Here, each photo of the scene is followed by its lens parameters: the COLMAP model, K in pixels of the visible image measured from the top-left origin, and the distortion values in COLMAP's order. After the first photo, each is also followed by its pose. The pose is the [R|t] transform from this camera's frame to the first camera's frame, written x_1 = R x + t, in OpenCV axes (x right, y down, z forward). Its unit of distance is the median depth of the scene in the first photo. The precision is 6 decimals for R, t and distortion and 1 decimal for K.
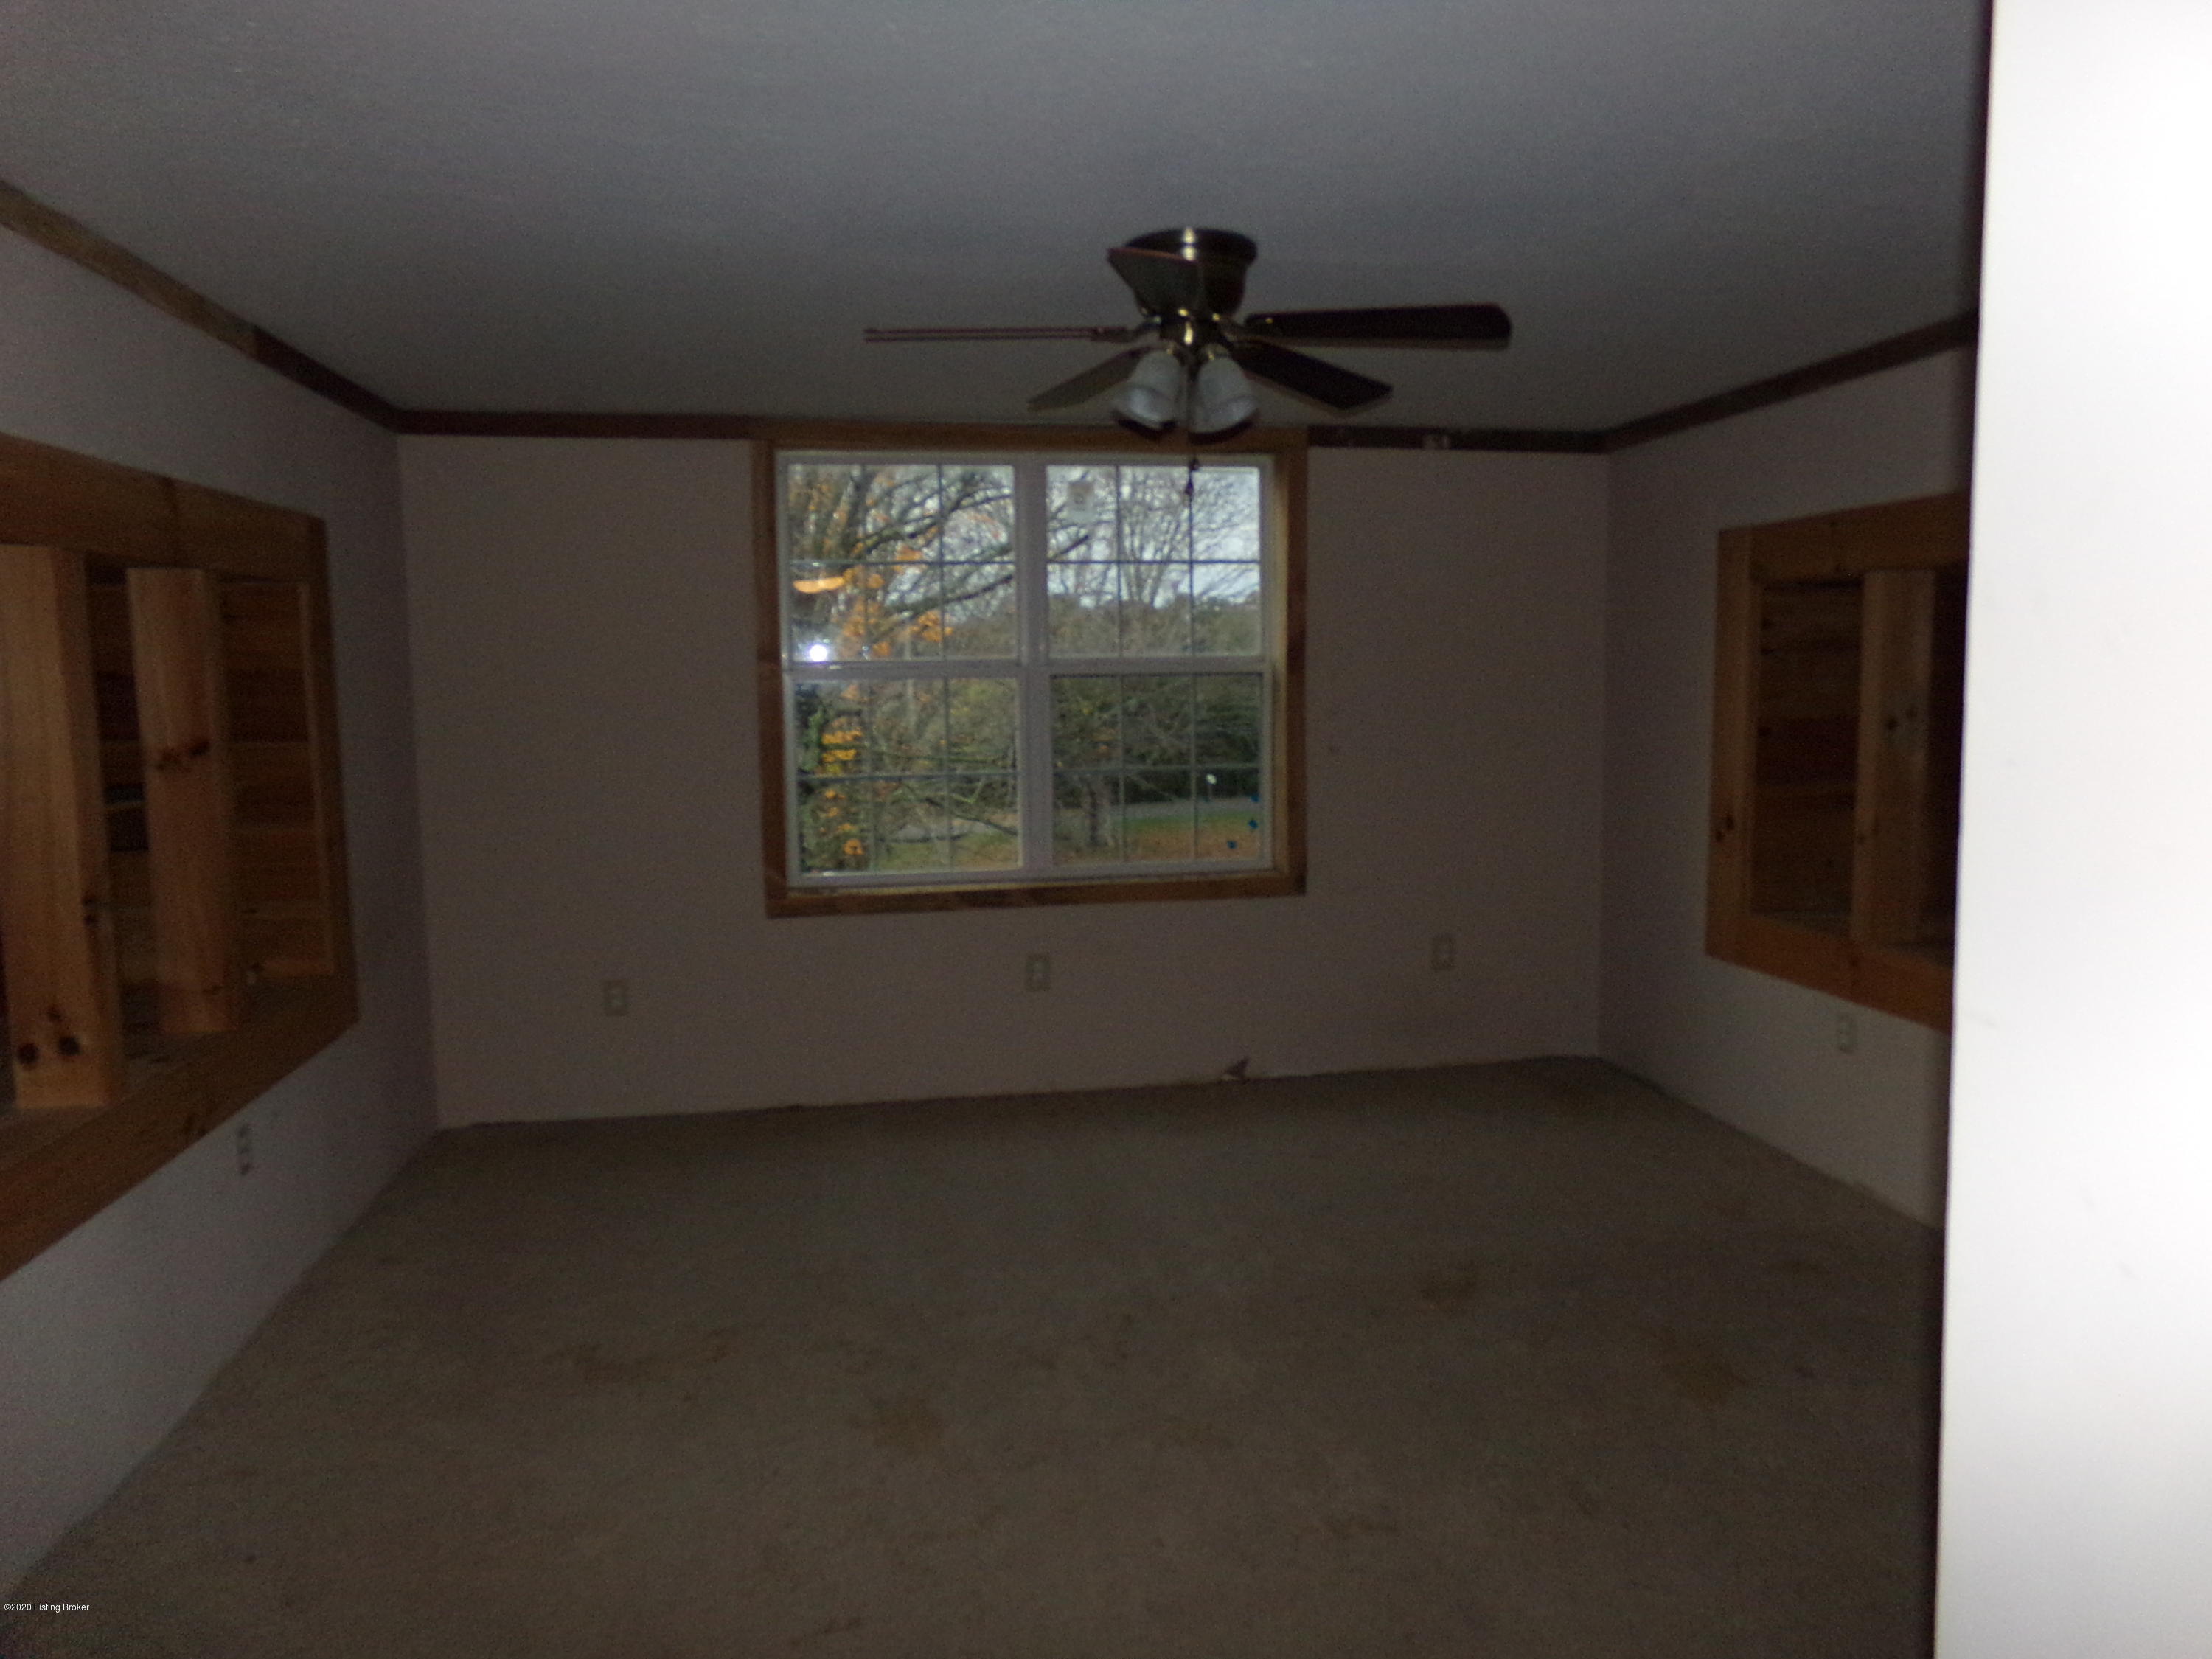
lens RADIAL K [[1523.2, 0, 1106.0], [0, 1523.2, 829.5], [0, 0, 1]] dist [-0.001299, -0.000236]
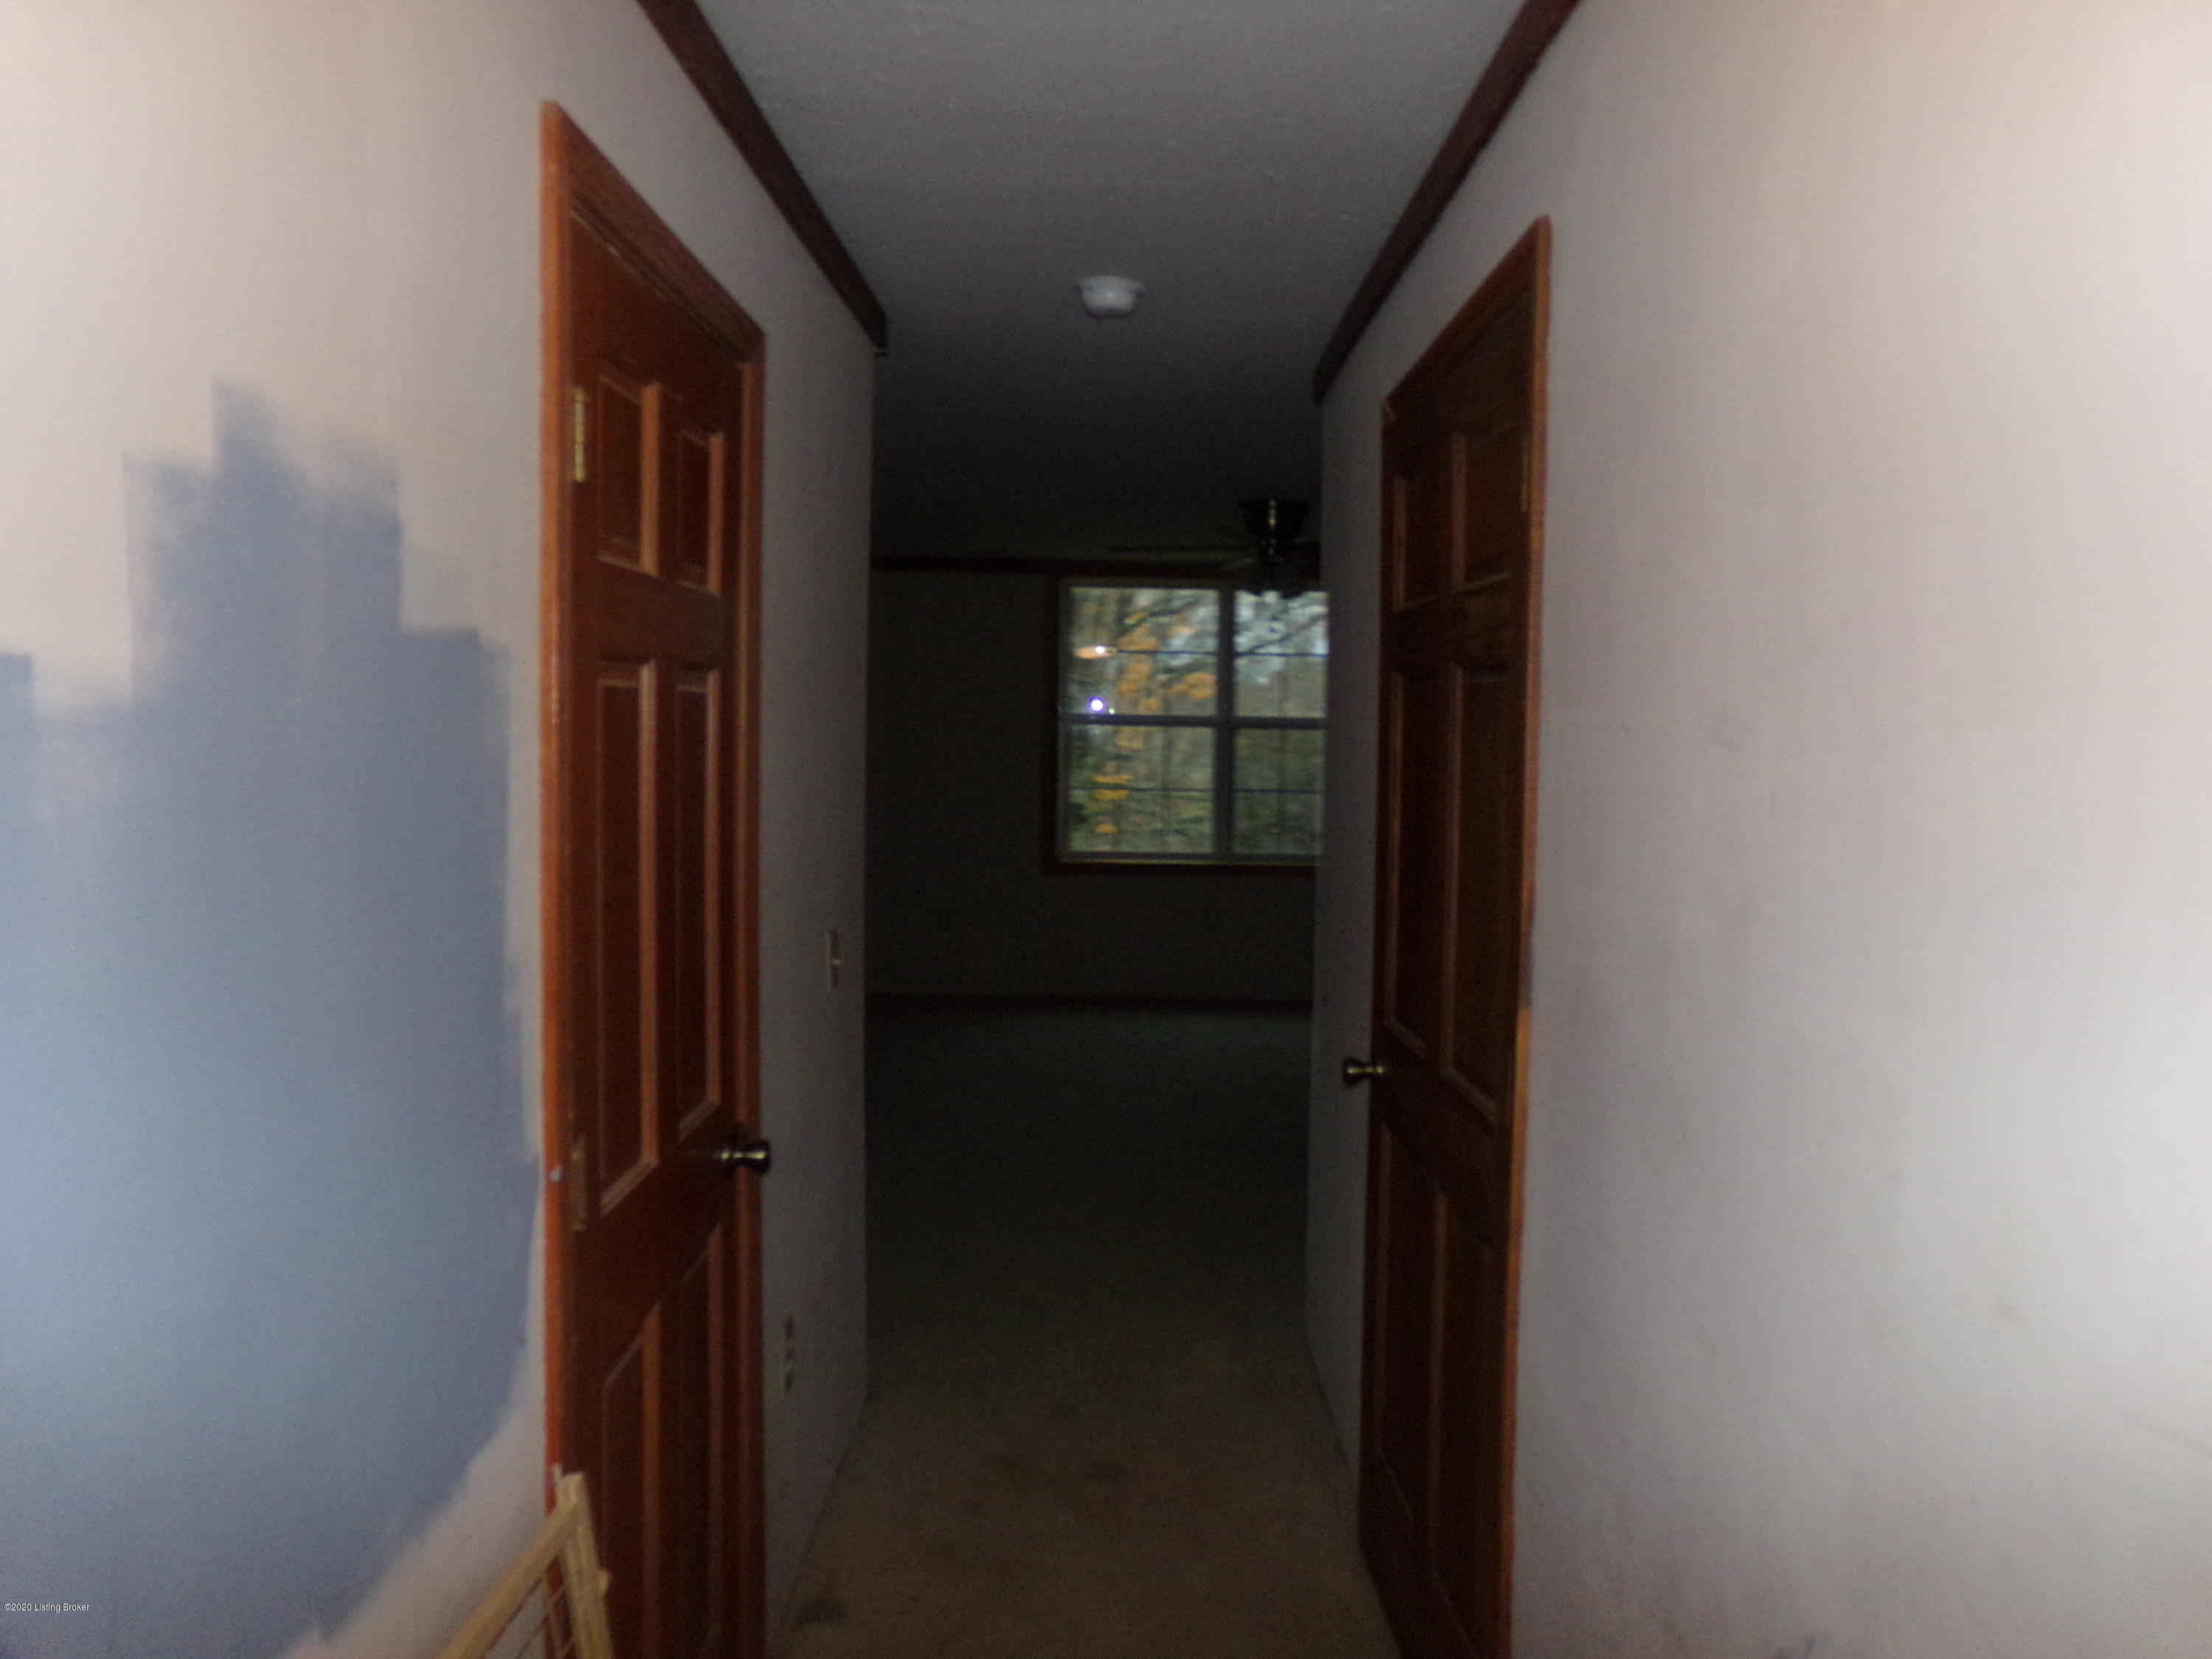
lens RADIAL K [[1523.2, 0, 1106.0], [0, 1523.2, 829.5], [0, 0, 1]] dist [-0.001299, -0.000236]
pose [[0.982588, 0.047433, -0.179640, 0.050868], [-0.054073, 0.998016, -0.032245, 0.024233], [0.177755, 0.041398, 0.983204, -0.222658]]
